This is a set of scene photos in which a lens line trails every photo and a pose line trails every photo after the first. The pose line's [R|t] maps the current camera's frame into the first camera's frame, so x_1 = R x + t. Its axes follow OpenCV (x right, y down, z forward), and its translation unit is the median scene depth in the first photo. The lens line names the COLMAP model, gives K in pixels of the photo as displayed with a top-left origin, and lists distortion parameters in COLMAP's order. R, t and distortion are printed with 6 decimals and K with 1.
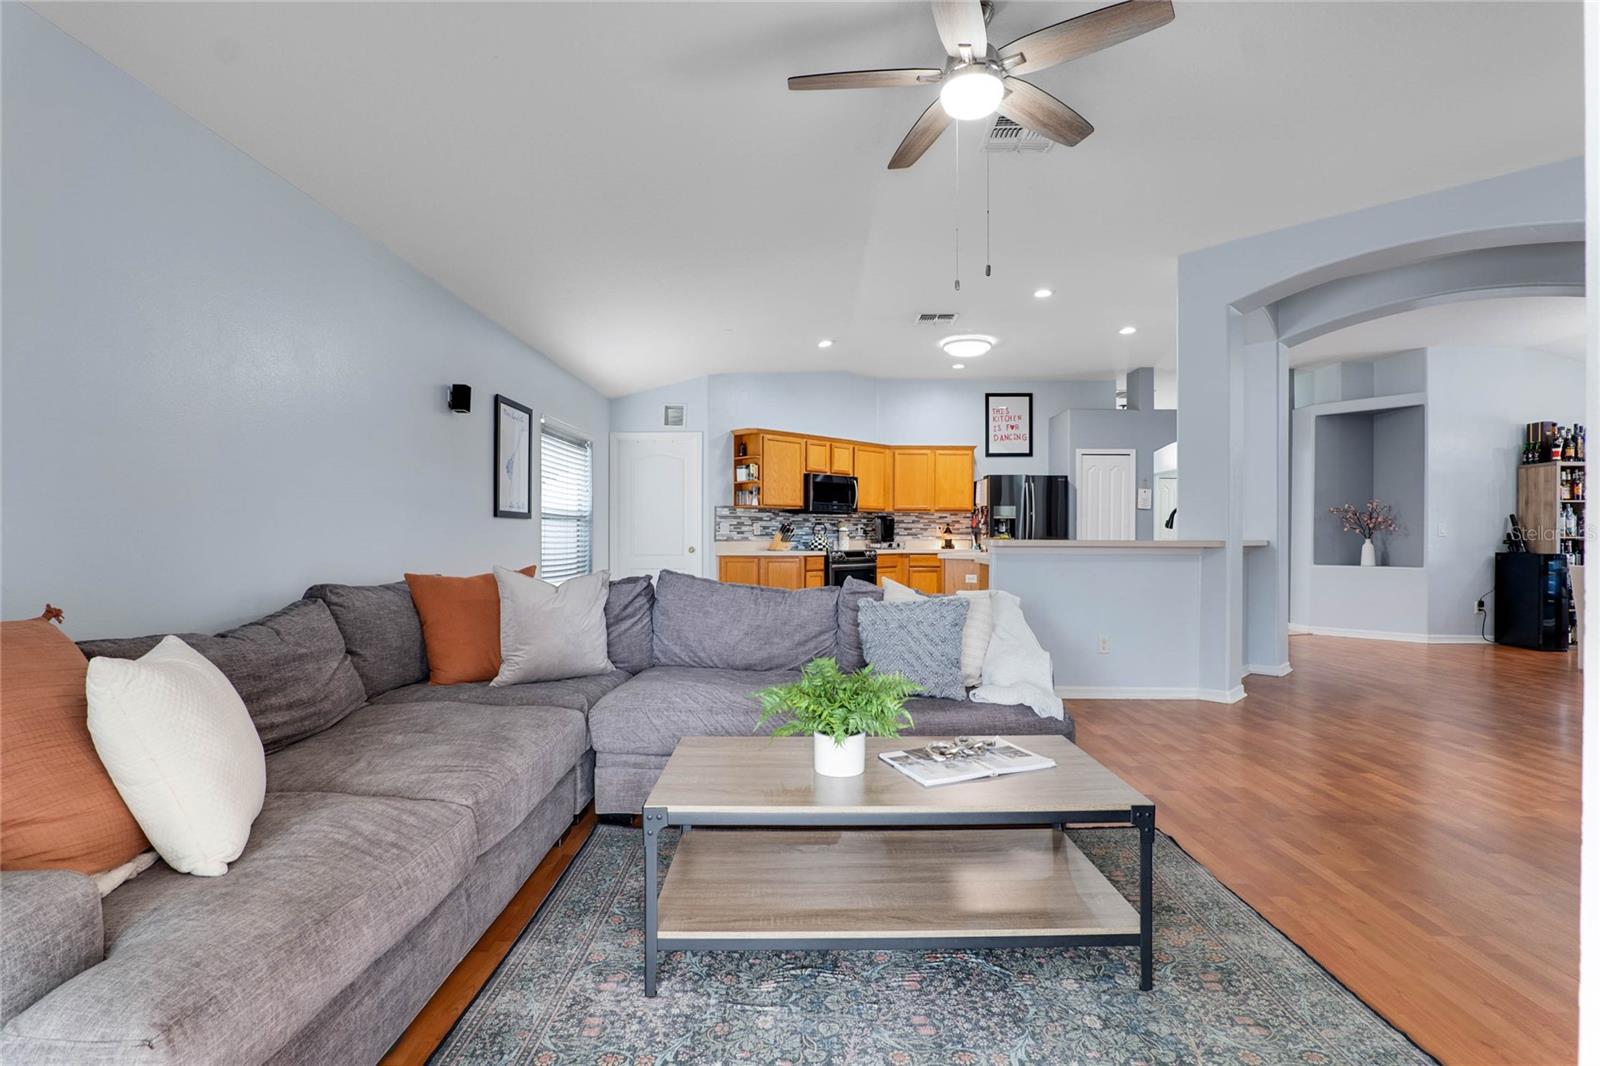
lens RADIAL K [[744.2, 0, 804.4], [0, 744.2, 532.2], [0, 0, 1]] dist [-0.025979, 0.008858]
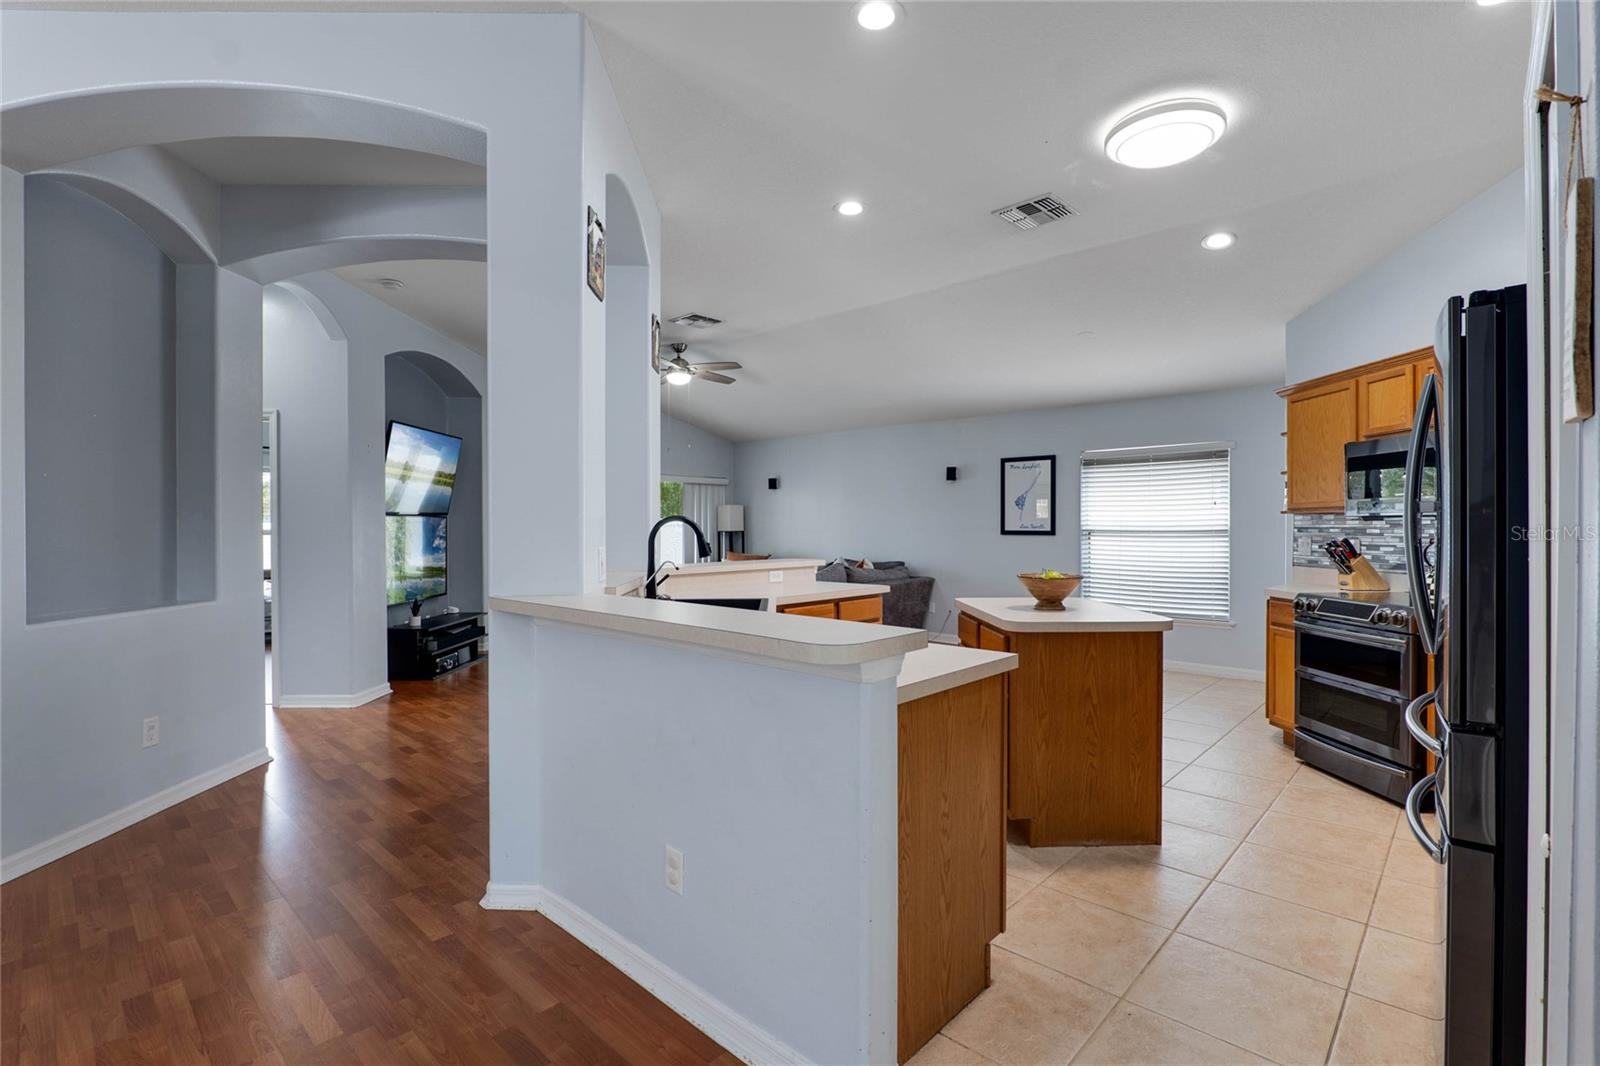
lens RADIAL K [[744.2, 0, 804.4], [0, 744.2, 532.2], [0, 0, 1]] dist [-0.025979, 0.008858]
pose [[-0.676032, 0.003546, -0.736864, 0.652258], [0.000020, 0.999989, 0.004794, -0.020629], [0.736872, 0.003226, -0.676025, 1.092273]]
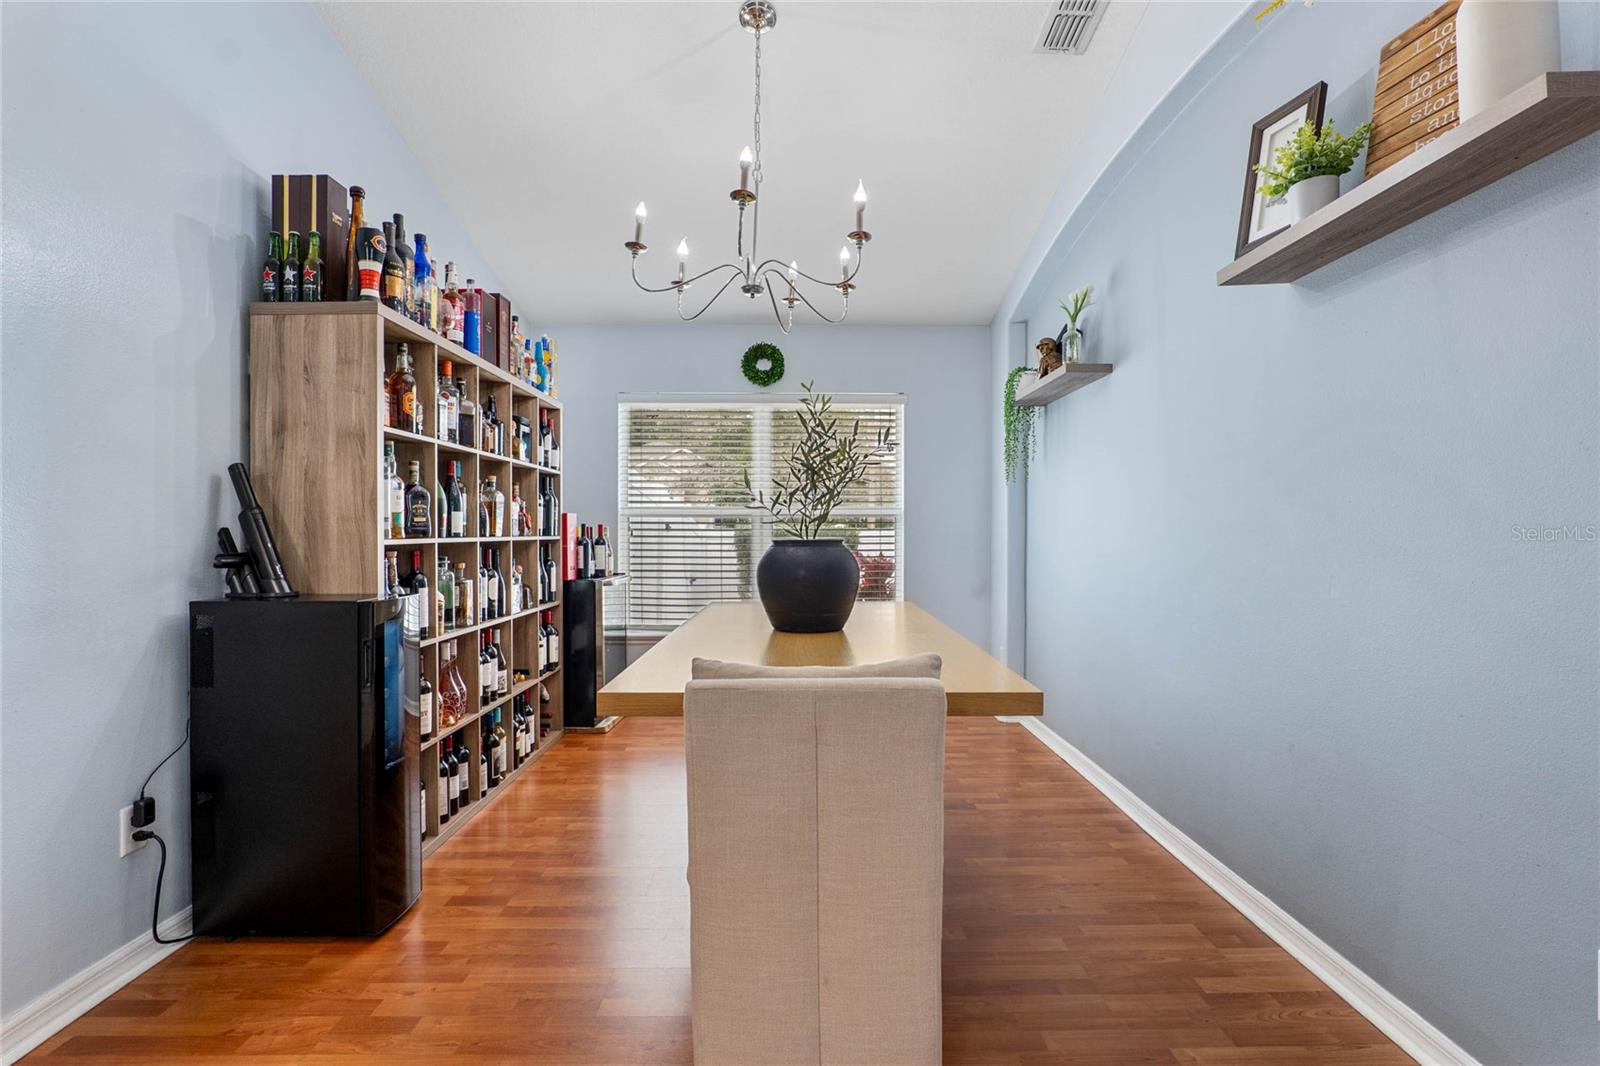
lens RADIAL K [[744.2, 0, 804.4], [0, 744.2, 532.2], [0, 0, 1]] dist [-0.025979, 0.008858]
pose [[-0.023654, -0.008045, 0.999688, 0.643797], [0.001094, 0.999967, 0.008073, 0.000320], [-0.999720, 0.001285, -0.023644, 0.750007]]
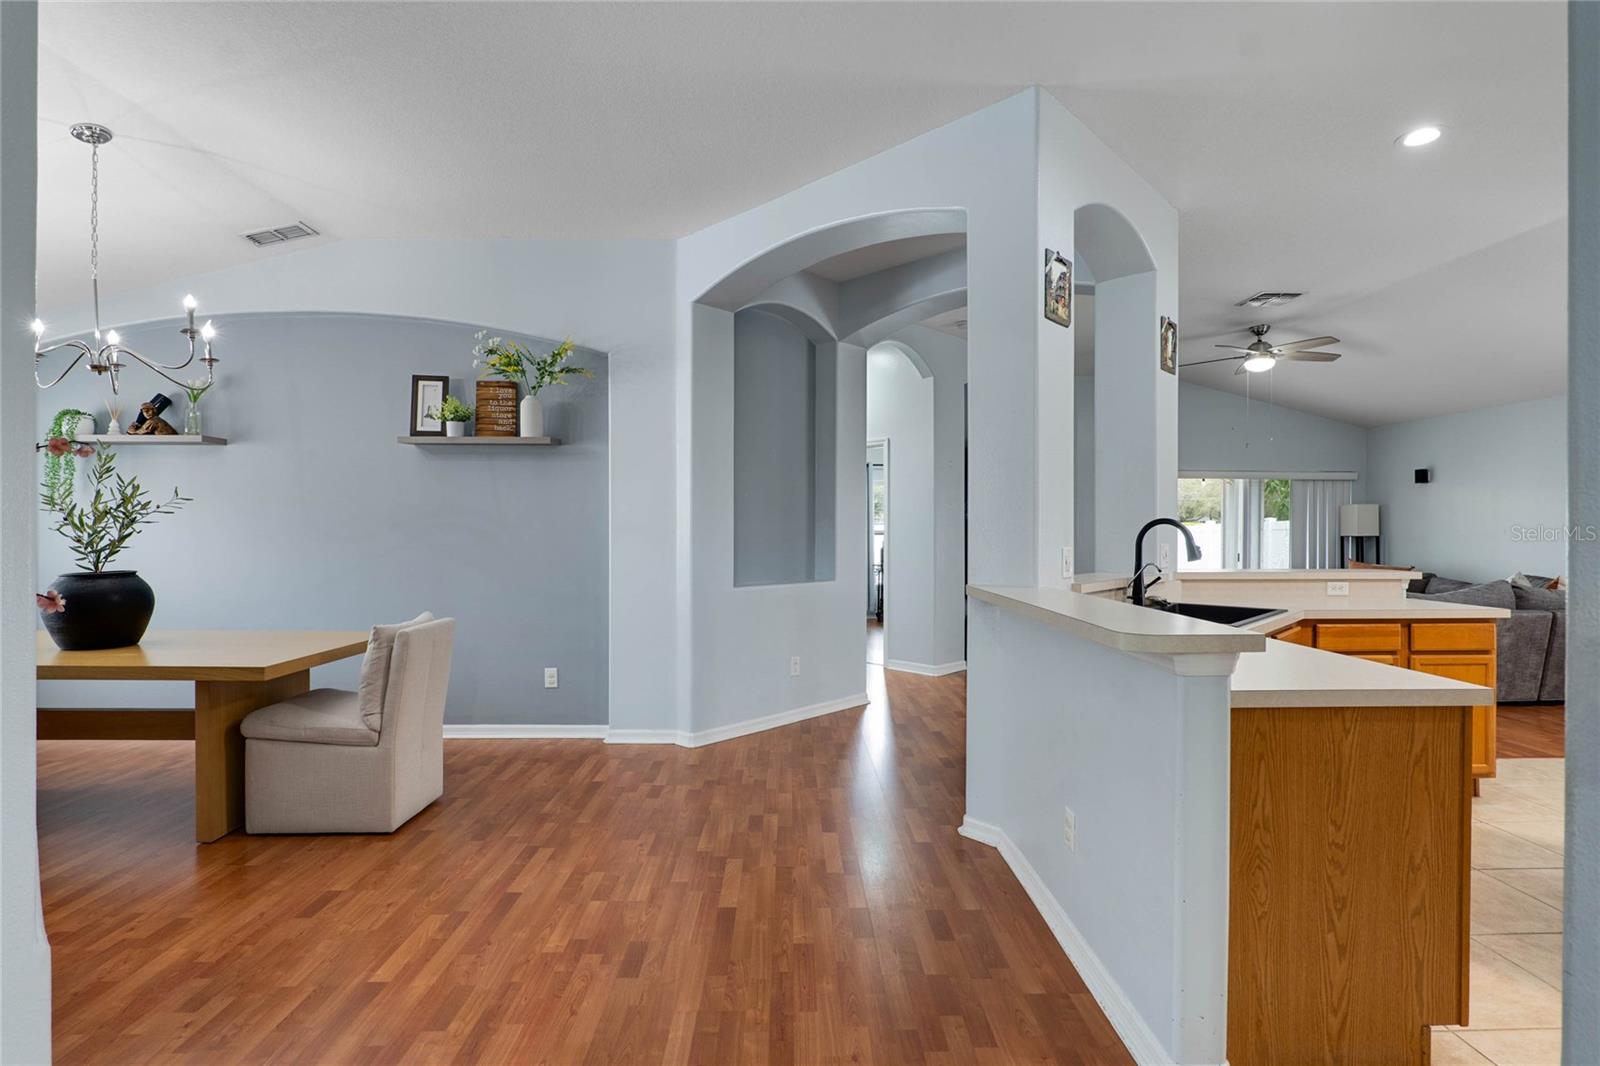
lens RADIAL K [[766.0, 0, 800.0], [0, 766.0, 533.0], [0, 0, 1]] dist [-0.011414, 0.000709]
pose [[-0.999626, -0.006310, -0.026623, 0.609126], [-0.006419, 0.999971, 0.004013, -0.020020], [0.026596, 0.004182, -0.999638, 1.186688]]
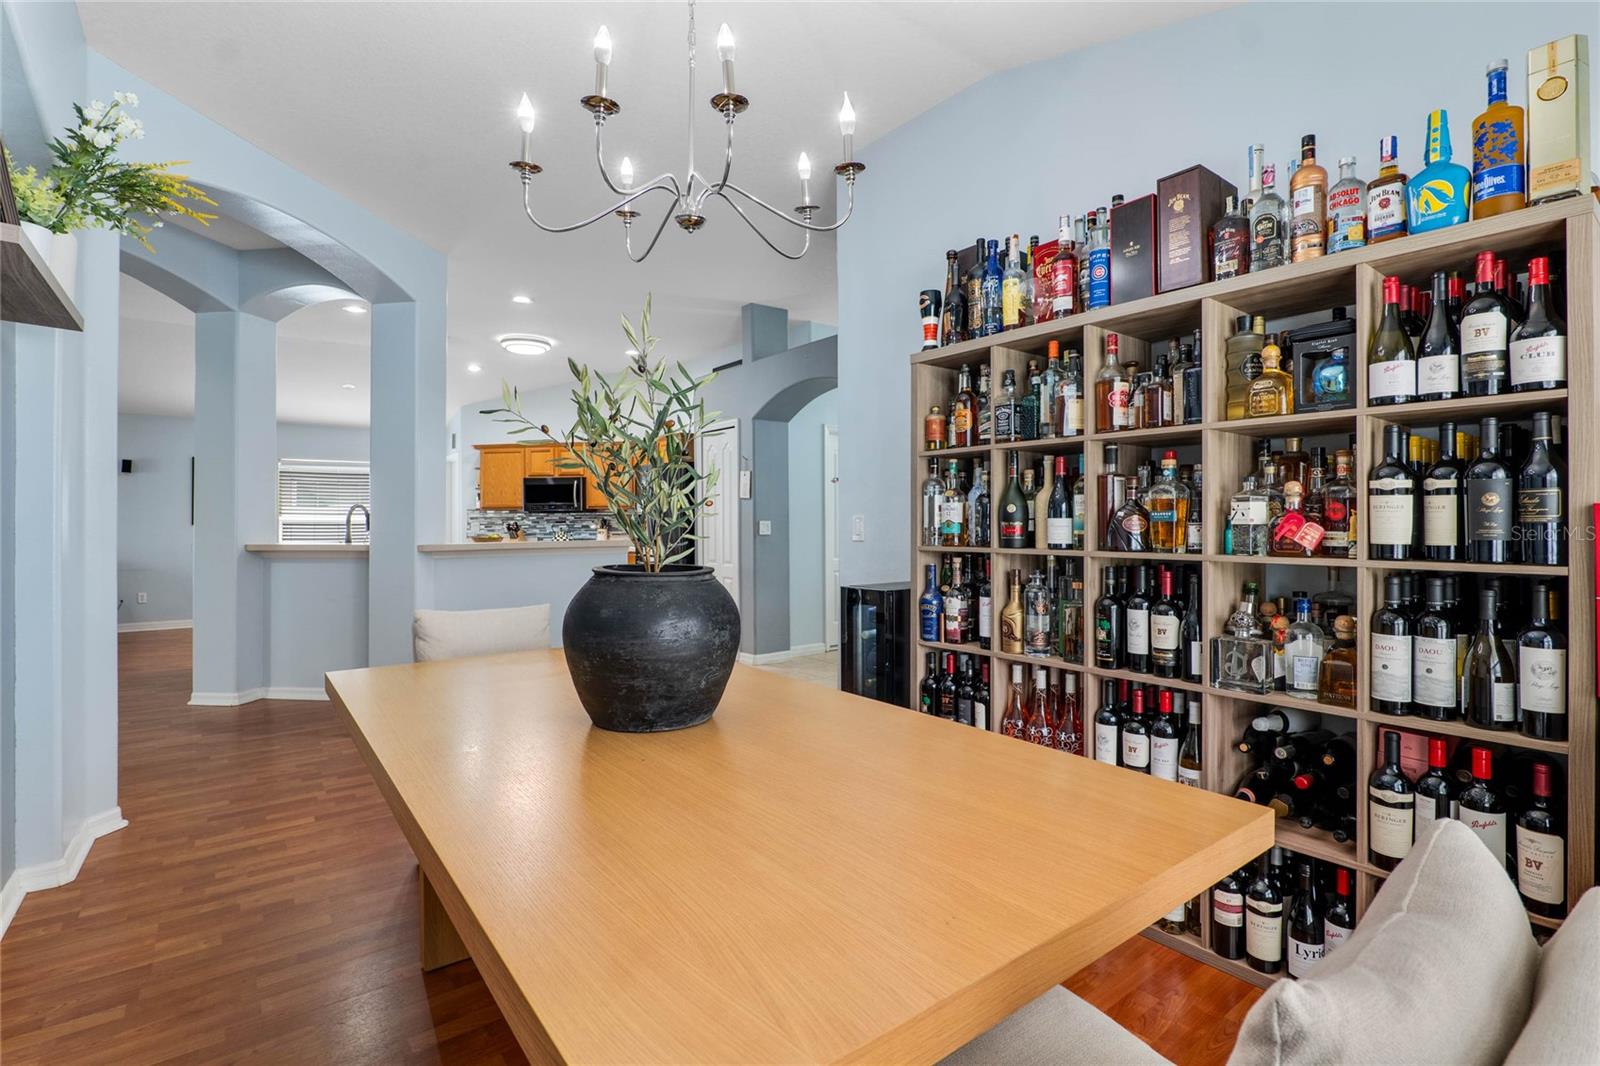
lens RADIAL K [[753.7, 0, 806.1], [0, 753.7, 518.5], [0, 0, 1]] dist [-0.015958, 0.000492]
pose [[0.622039, -0.011333, -0.782904, 1.192500], [0.008381, 0.999934, -0.007816, -0.005550], [0.782941, -0.001700, 0.622094, 0.640875]]
